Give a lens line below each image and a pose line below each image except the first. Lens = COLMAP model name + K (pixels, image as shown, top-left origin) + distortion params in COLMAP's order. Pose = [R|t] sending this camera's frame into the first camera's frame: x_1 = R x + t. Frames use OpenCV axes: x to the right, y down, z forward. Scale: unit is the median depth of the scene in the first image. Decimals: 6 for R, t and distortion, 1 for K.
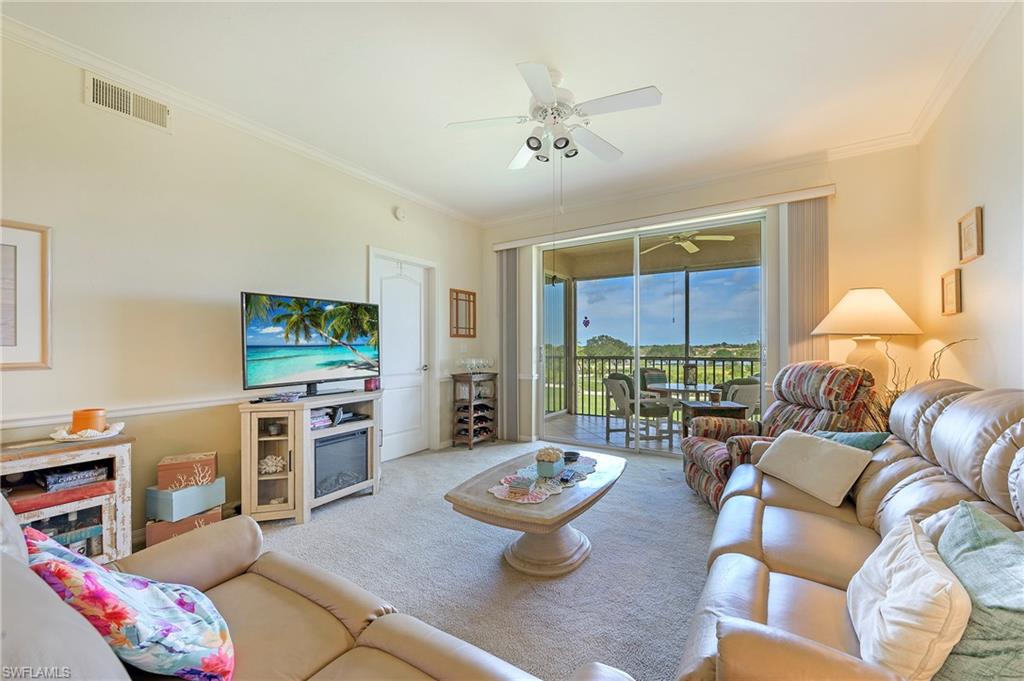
lens RADIAL K [[415.6, 0, 508.8], [0, 415.6, 357.6], [0, 0, 1]] dist [-0.001527, -0.000371]
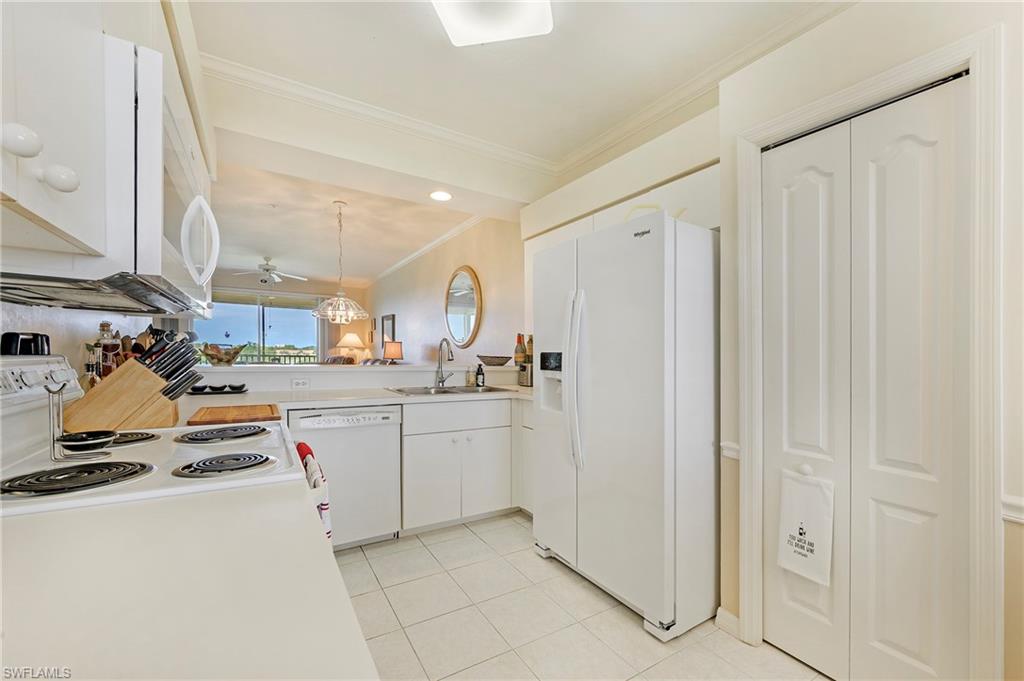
lens RADIAL K [[415.6, 0, 518.6], [0, 415.6, 346.8], [0, 0, 1]] dist [-0.001527, -0.000371]
pose [[0.422502, 0.020667, 0.906126, -1.065846], [0.004897, 0.999673, -0.025084, 0.021141], [-0.906349, 0.015036, 0.422262, -1.082866]]
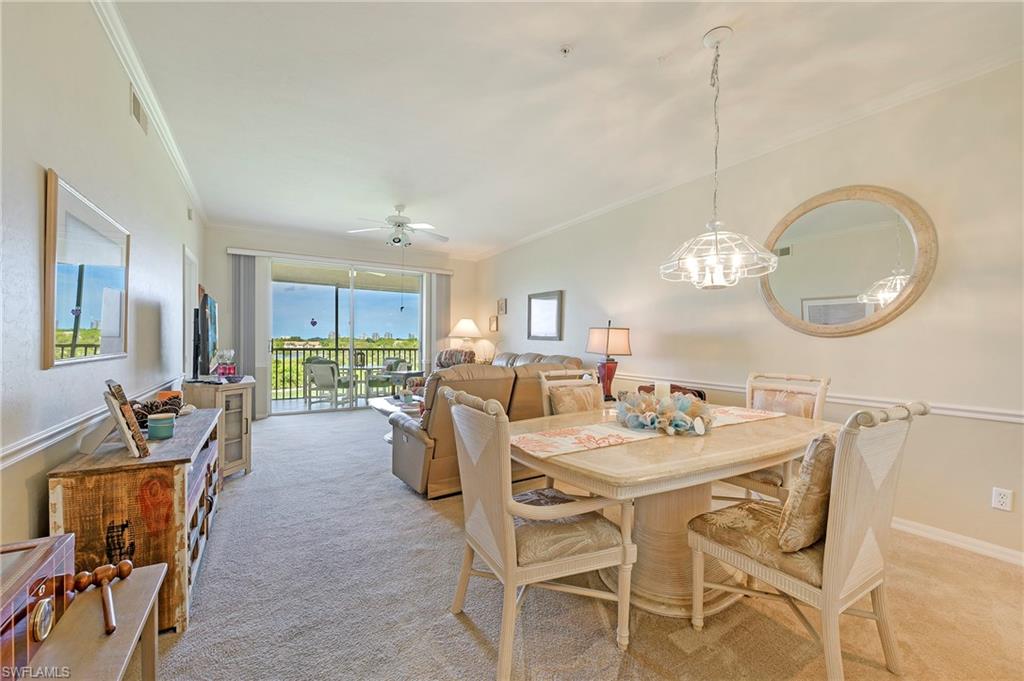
lens RADIAL K [[415.6, 0, 505.8], [0, 415.6, 337.0], [0, 0, 1]] dist [-0.001527, -0.000371]
pose [[0.448487, 0.019131, 0.893585, -0.860237], [0.010531, 0.999588, -0.026686, 0.007301], [-0.893727, 0.021378, 0.448101, -0.205814]]
